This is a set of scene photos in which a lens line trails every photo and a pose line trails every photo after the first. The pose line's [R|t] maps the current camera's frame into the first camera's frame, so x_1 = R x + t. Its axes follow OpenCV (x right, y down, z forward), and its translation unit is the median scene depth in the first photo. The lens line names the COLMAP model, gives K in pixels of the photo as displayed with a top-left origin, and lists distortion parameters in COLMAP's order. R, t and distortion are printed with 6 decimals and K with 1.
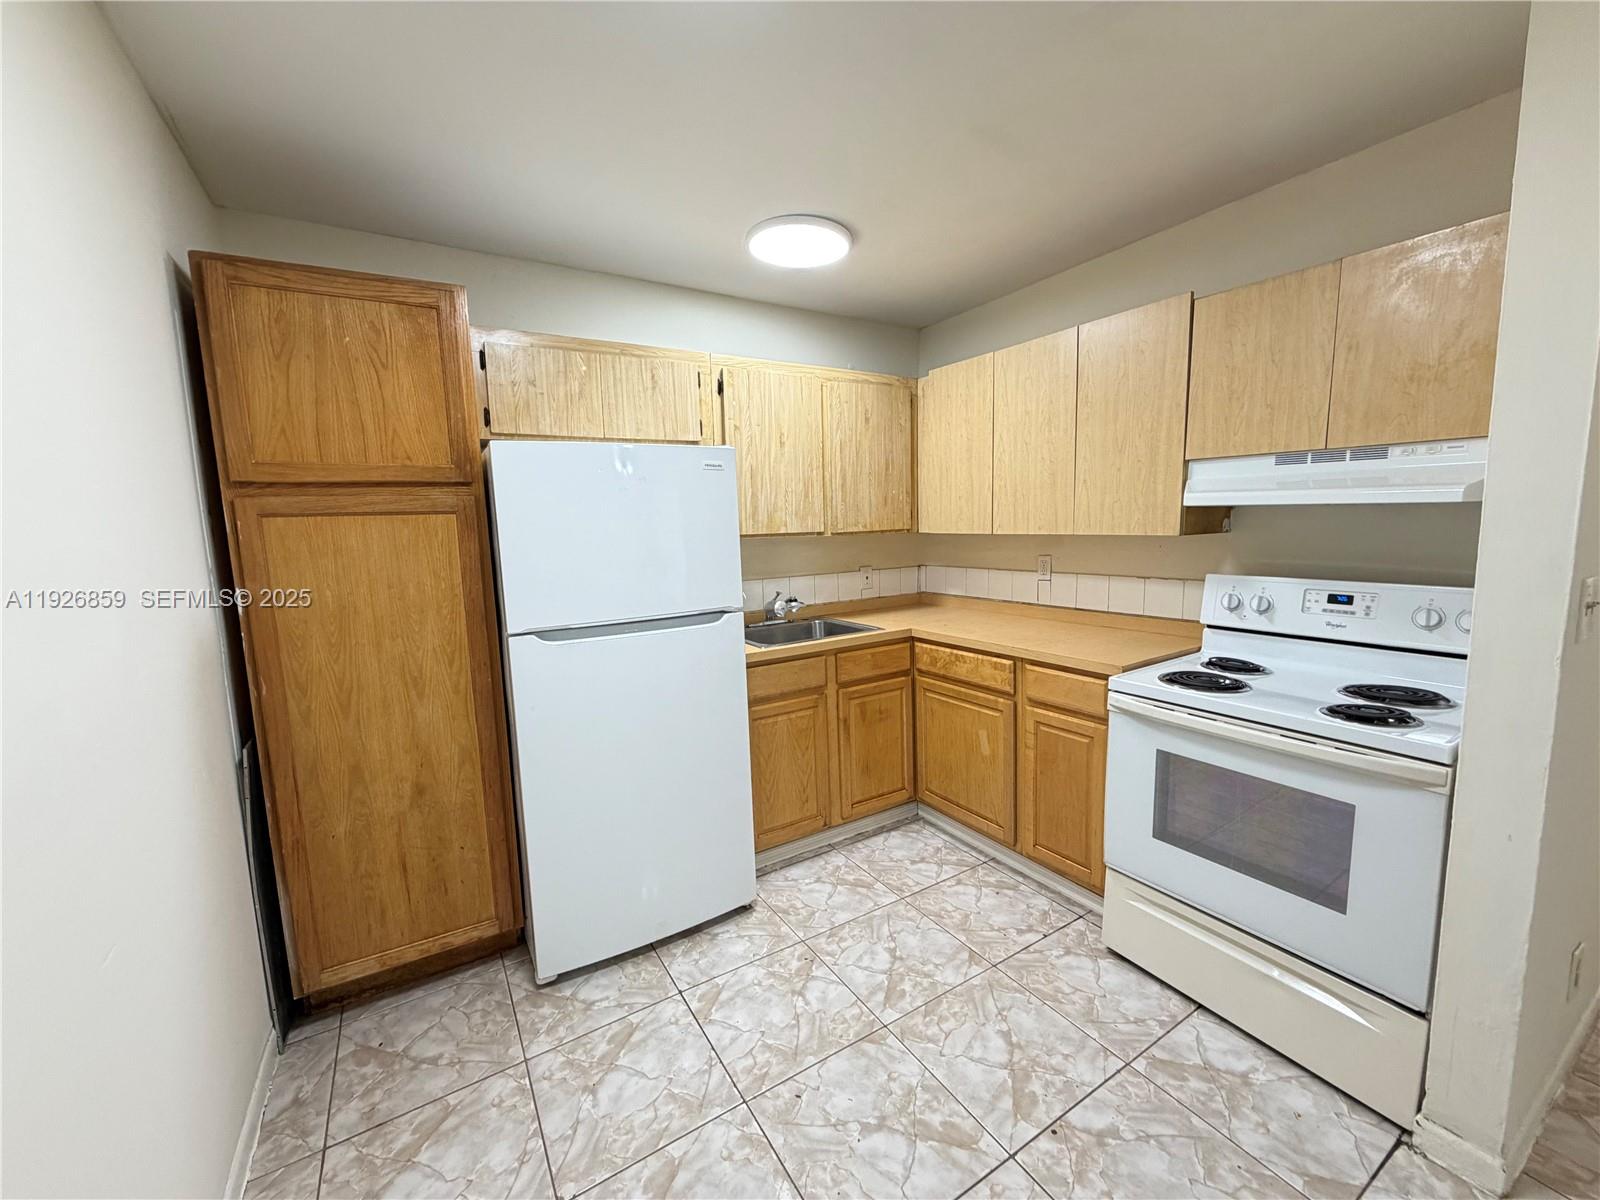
lens RADIAL K [[633.4, 0, 796.5], [0, 633.4, 601.3], [0, 0, 1]] dist [-0.000347, -0.000790]
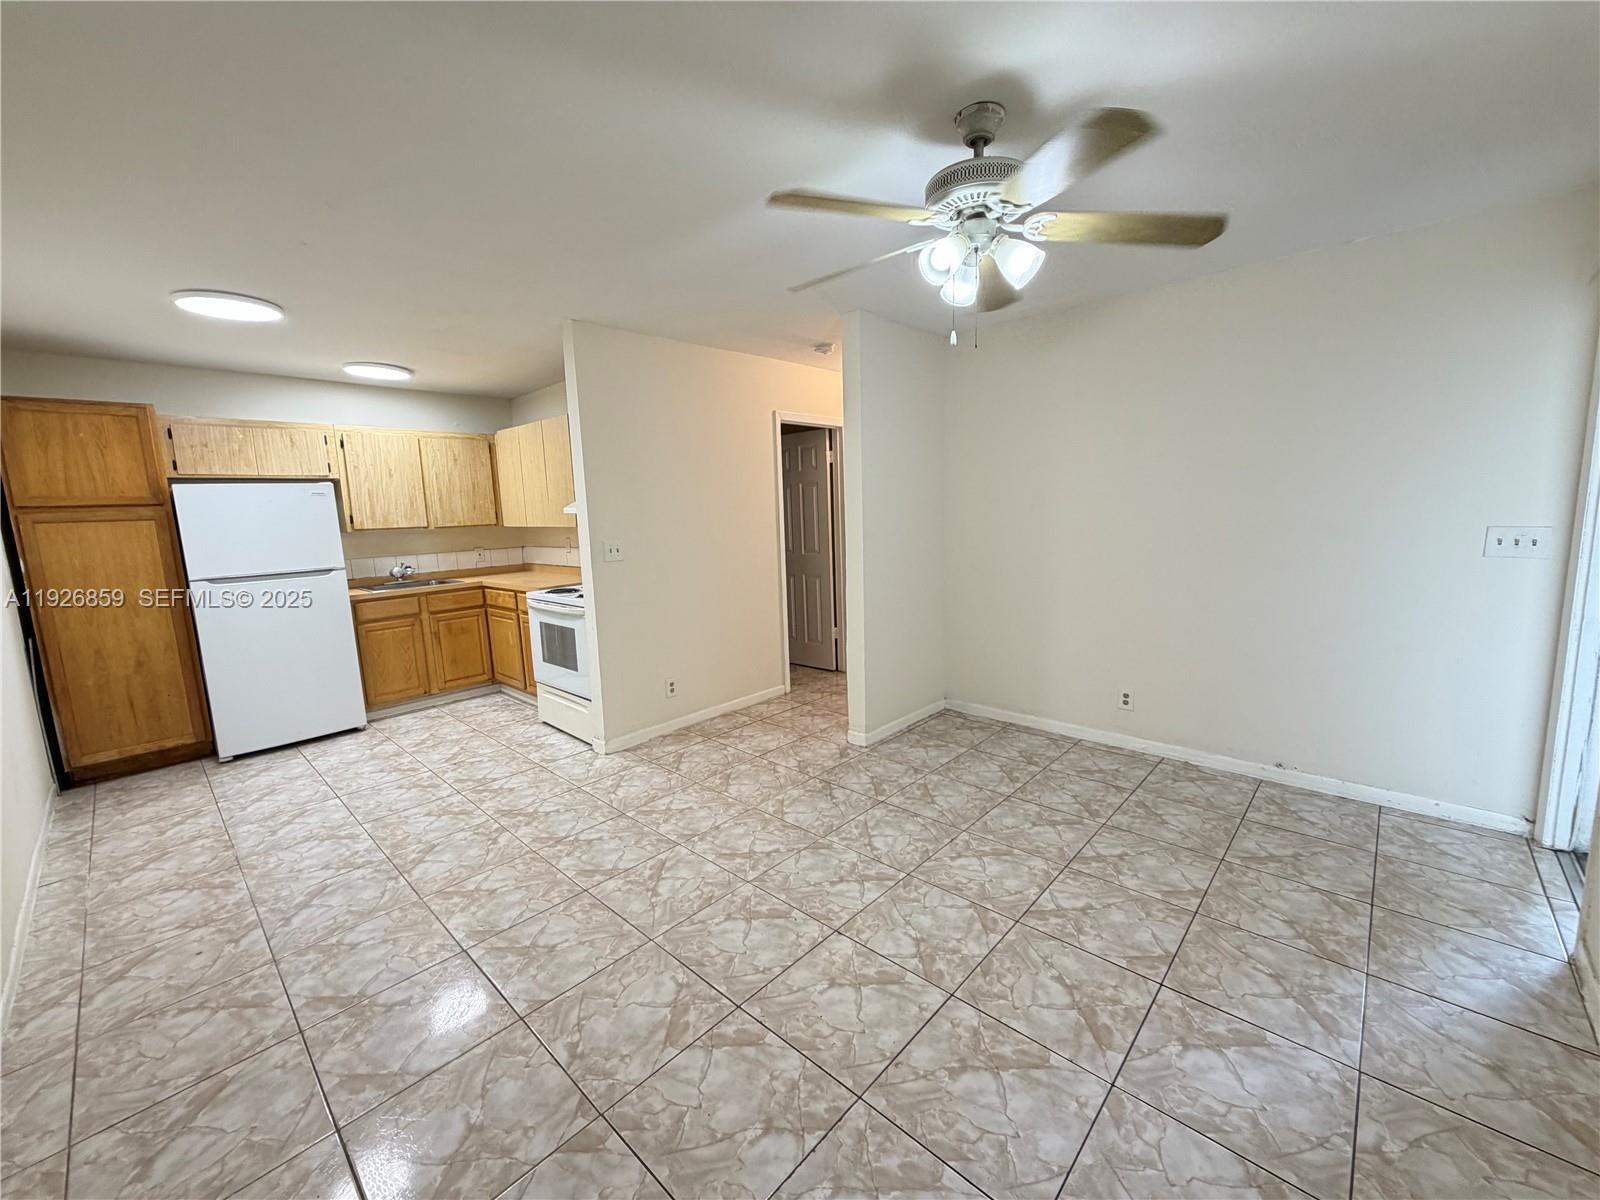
lens RADIAL K [[633.4, 0, 799.3], [0, 633.4, 599.8], [0, 0, 1]] dist [-0.000347, -0.000790]
pose [[0.962686, -0.040051, 0.267640, 0.833065], [0.035931, 0.999149, 0.020279, 0.136275], [-0.268224, -0.009906, 0.963306, -1.395233]]
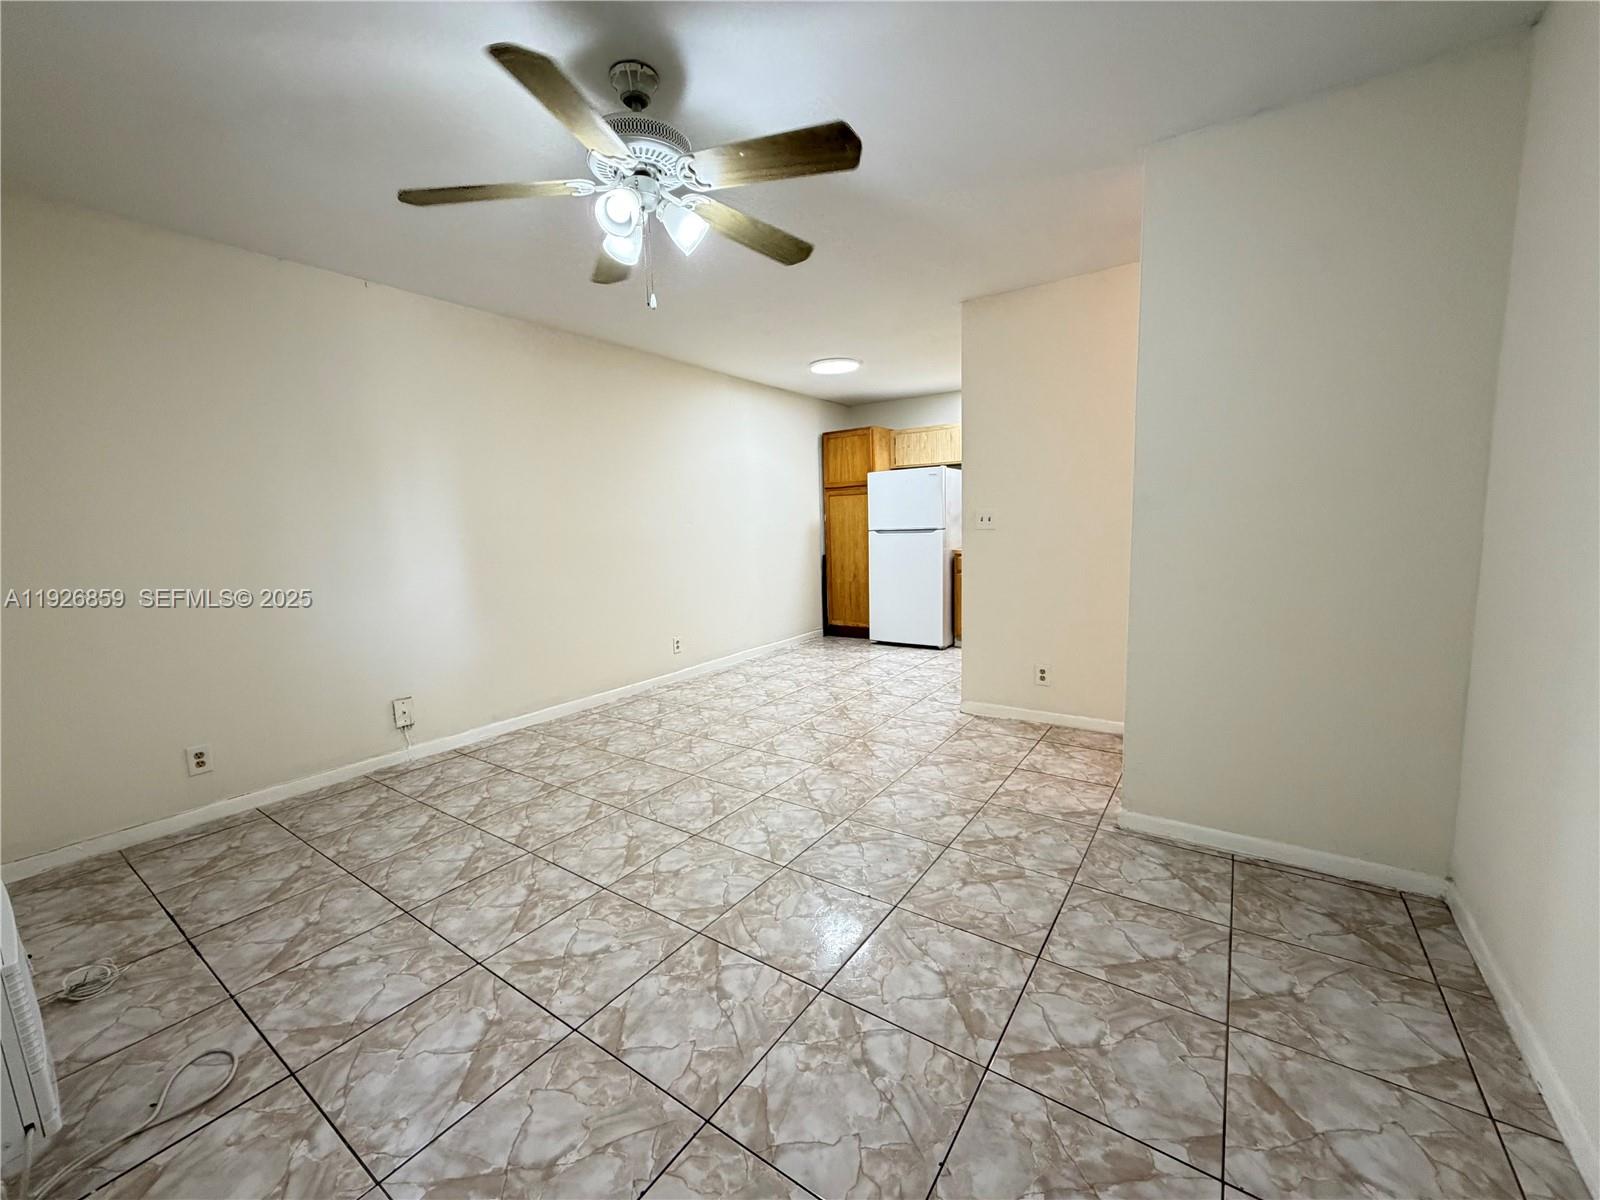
lens RADIAL K [[633.4, 0, 794.5], [0, 633.4, 601.8], [0, 0, 1]] dist [-0.000347, -0.000790]
pose [[0.409955, 0.133883, -0.902226, 2.377748], [-0.094238, 0.990092, 0.104101, 0.110028], [0.907224, 0.042348, 0.418510, -0.723469]]
